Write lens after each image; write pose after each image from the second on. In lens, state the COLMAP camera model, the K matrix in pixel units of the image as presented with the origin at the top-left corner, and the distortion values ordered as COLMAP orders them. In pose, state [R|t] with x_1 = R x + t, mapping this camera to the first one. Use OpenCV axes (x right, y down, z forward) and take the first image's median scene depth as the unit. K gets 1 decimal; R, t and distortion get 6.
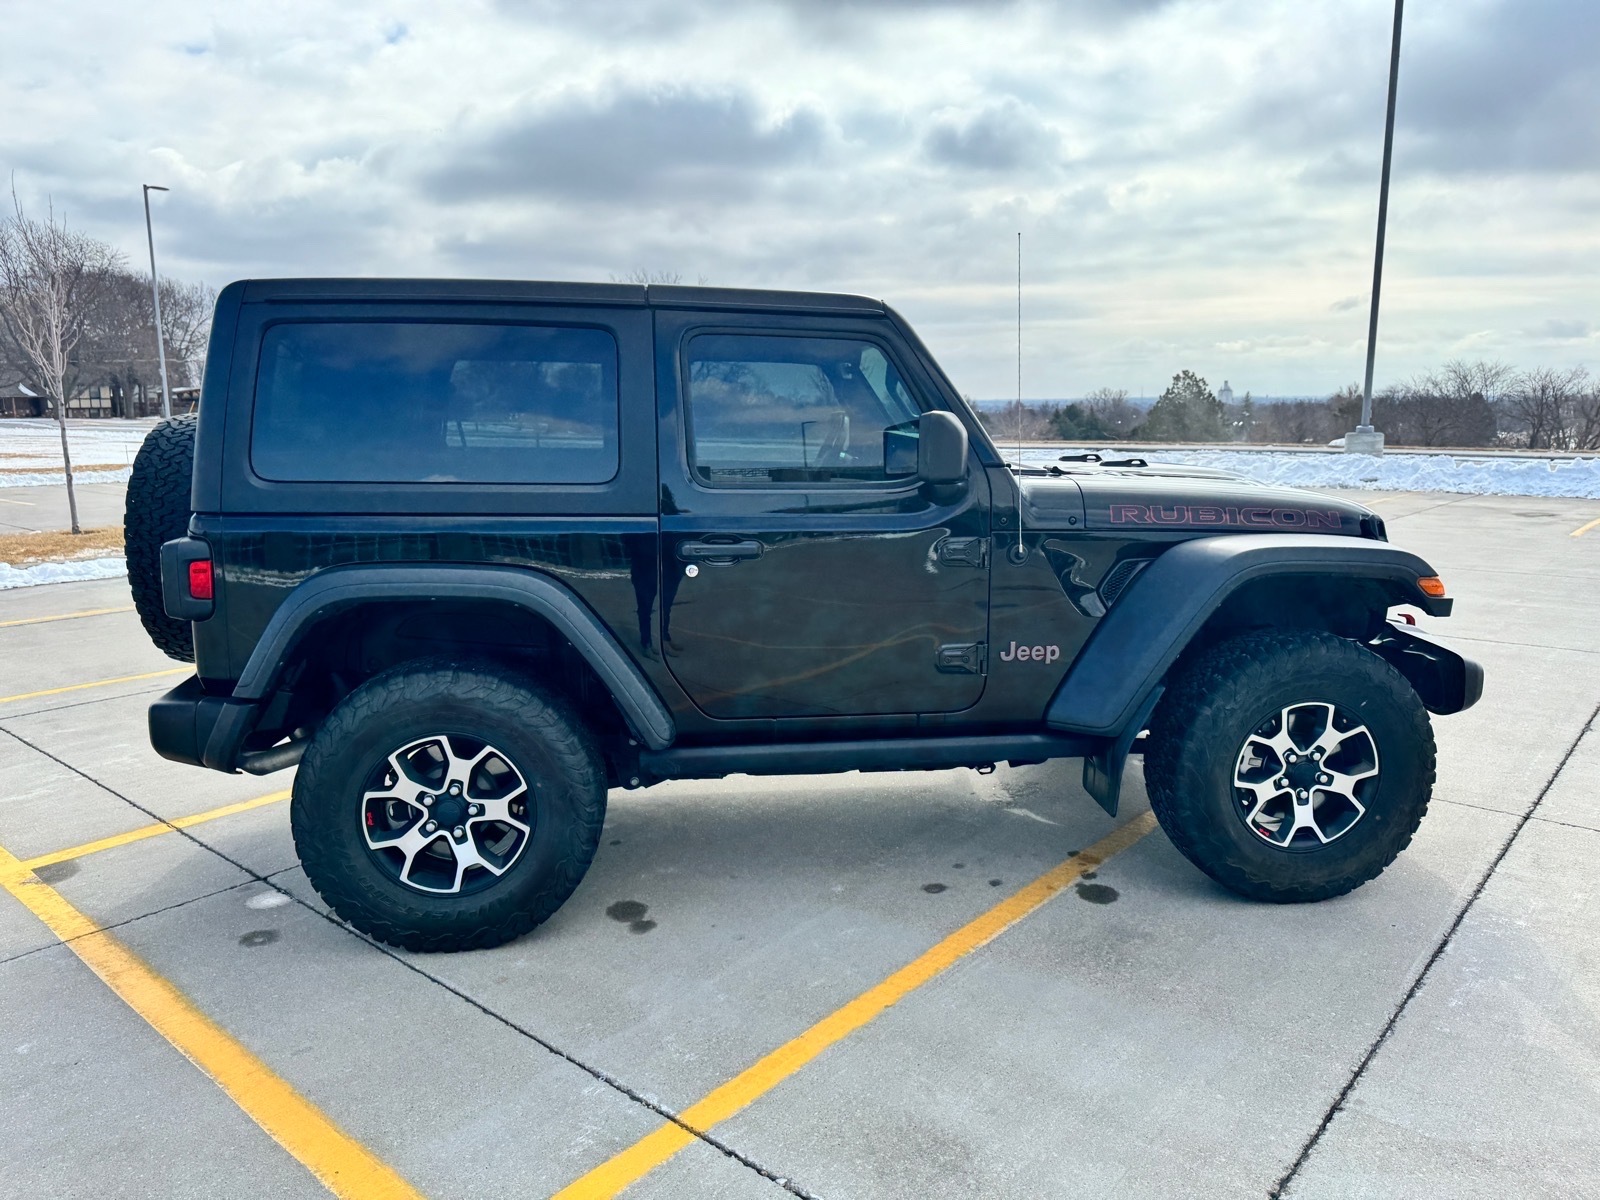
lens RADIAL K [[1142.8, 0, 790.3], [0, 1142.8, 610.8], [0, 0, 1]] dist [-0.000538, -0.010463]
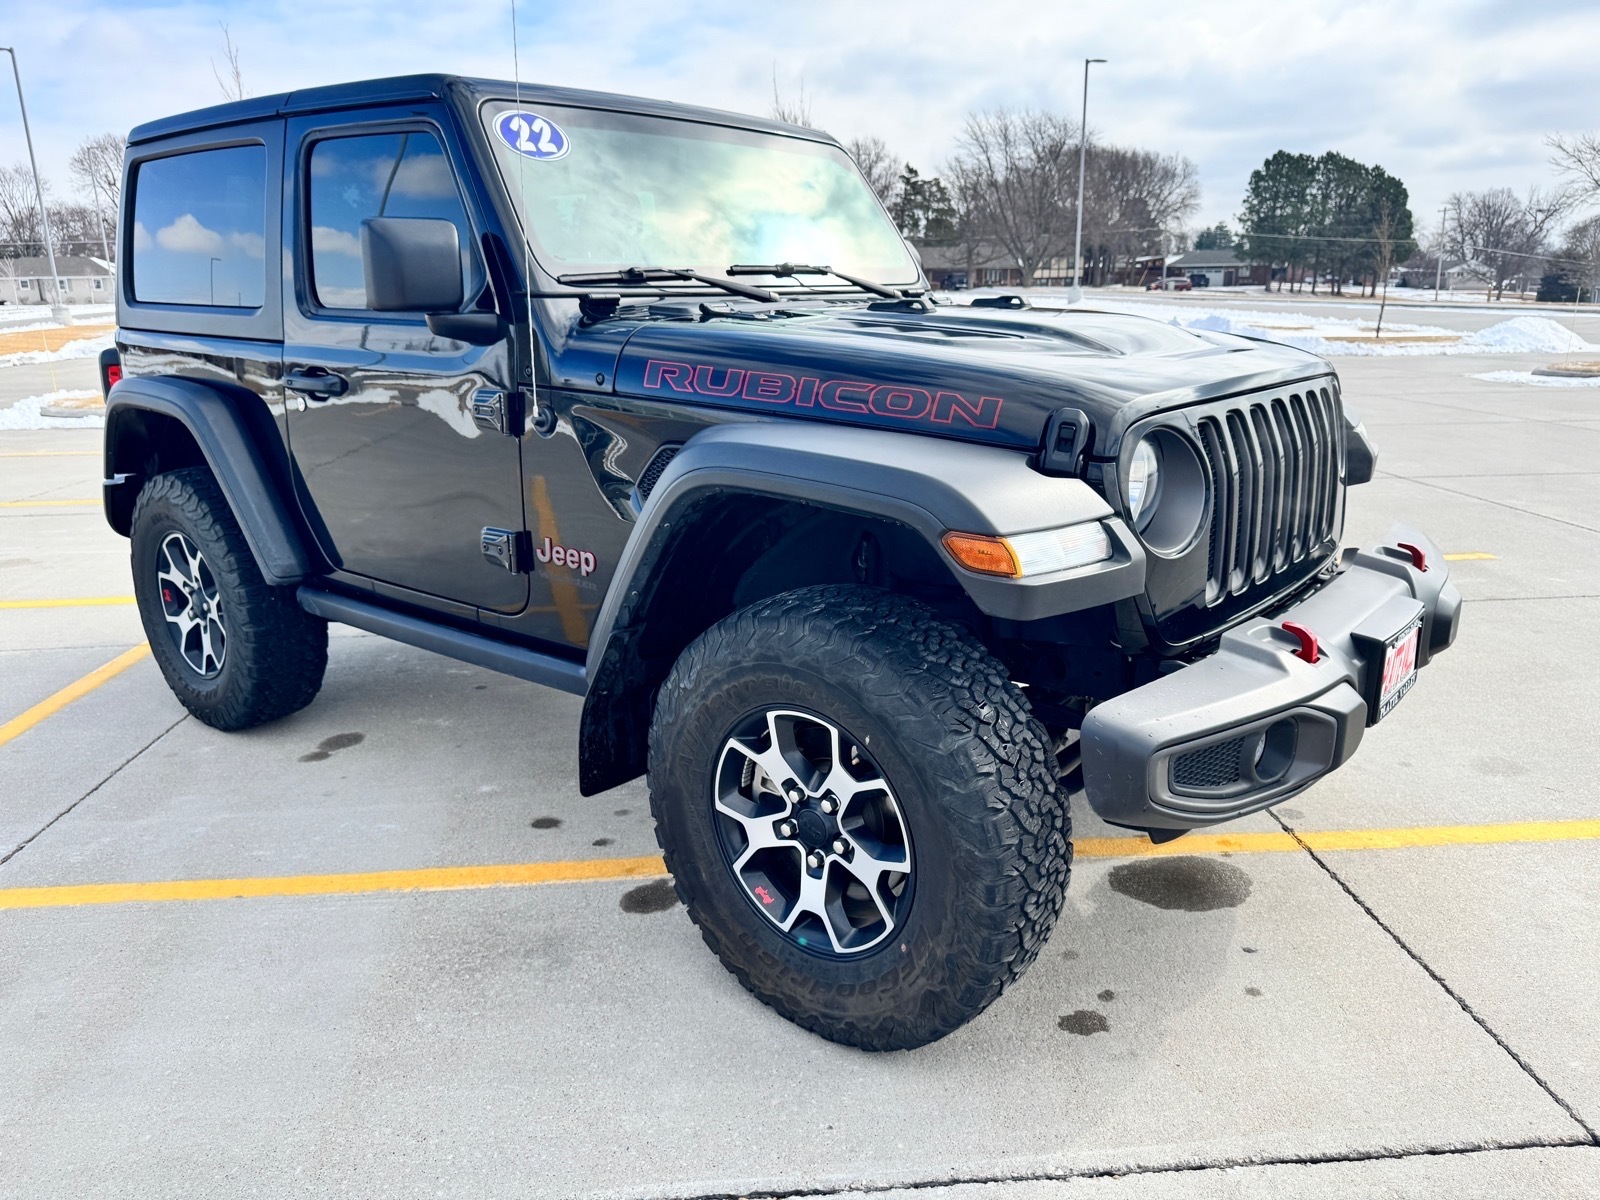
lens RADIAL K [[1142.8, 0, 804.6], [0, 1142.8, 587.6], [0, 0, 1]] dist [-0.000538, -0.010463]
pose [[0.701557, 0.180499, -0.689375, 0.845051], [-0.118058, 0.983461, 0.137355, -0.065531], [0.702766, -0.014976, 0.711264, 0.570806]]
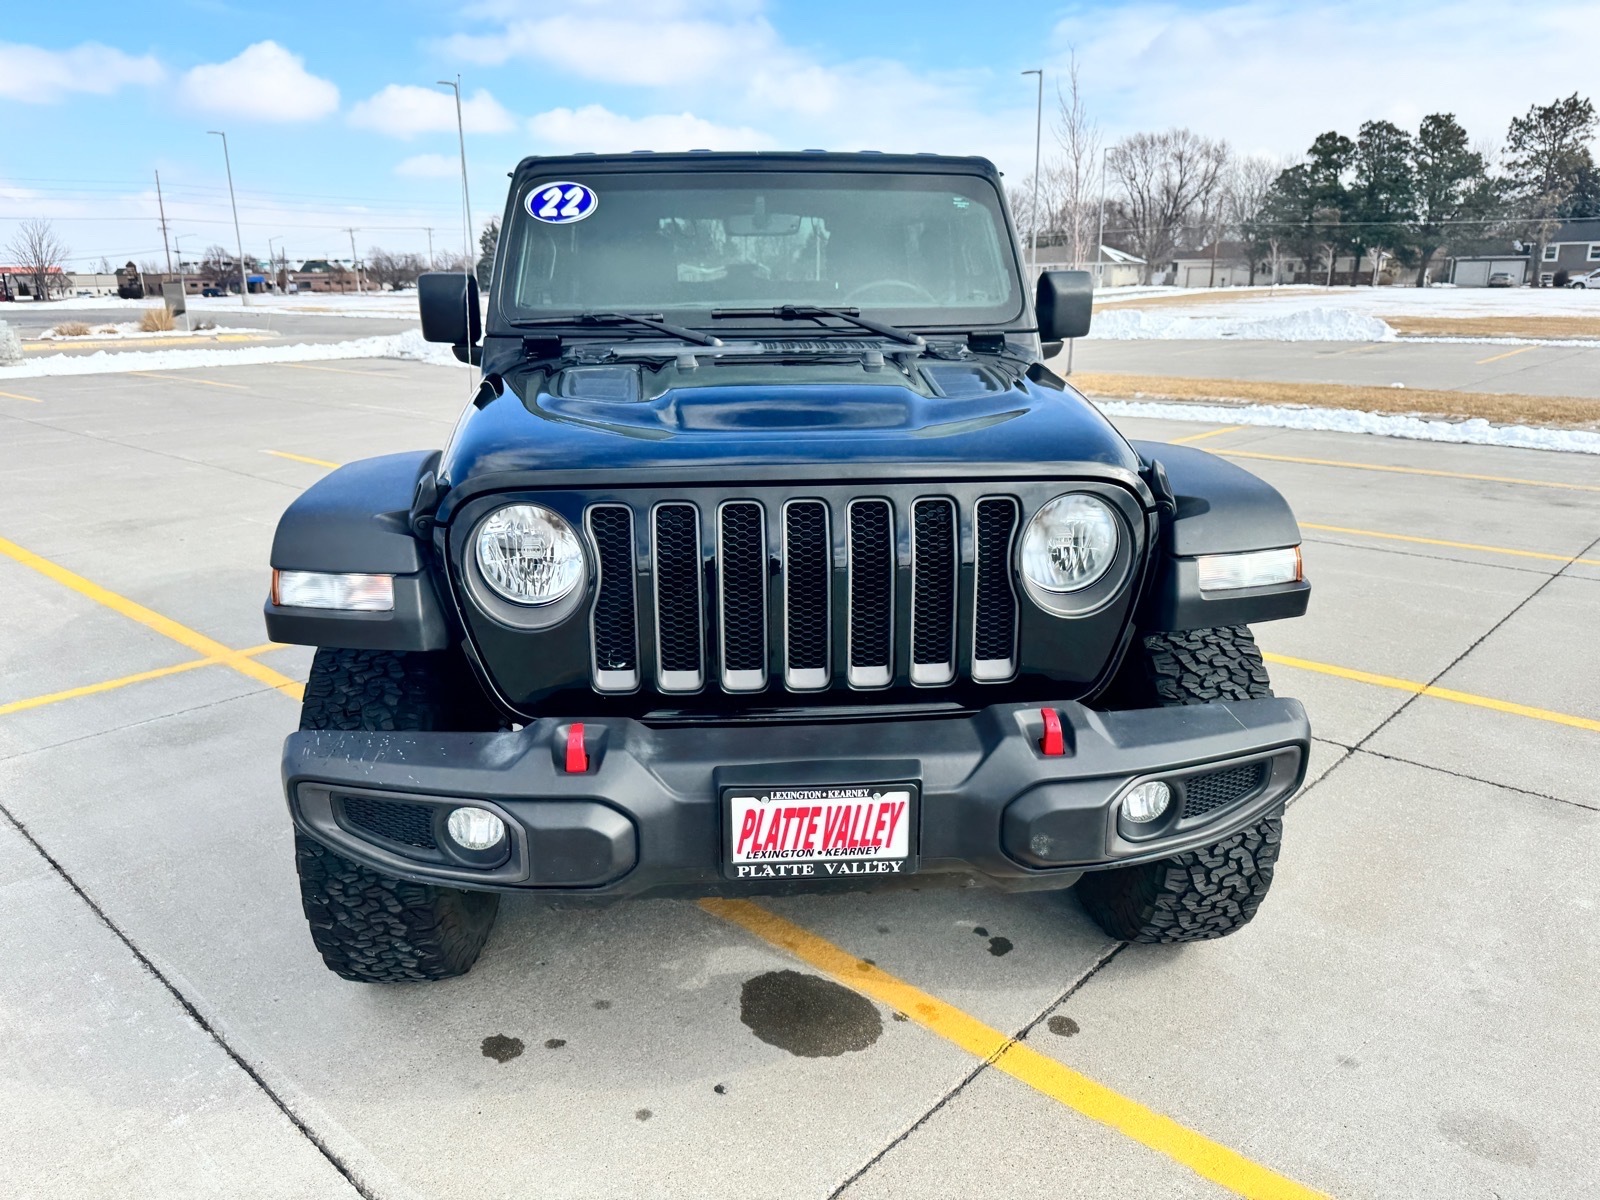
lens RADIAL K [[1142.8, 0, 811.8], [0, 1142.8, 593.0], [0, 0, 1]] dist [-0.000538, -0.010463]
pose [[-0.028368, 0.270857, -0.962201, 1.127086], [-0.168083, 0.947590, 0.271700, -0.224895], [0.985365, 0.169437, 0.018646, 1.241981]]
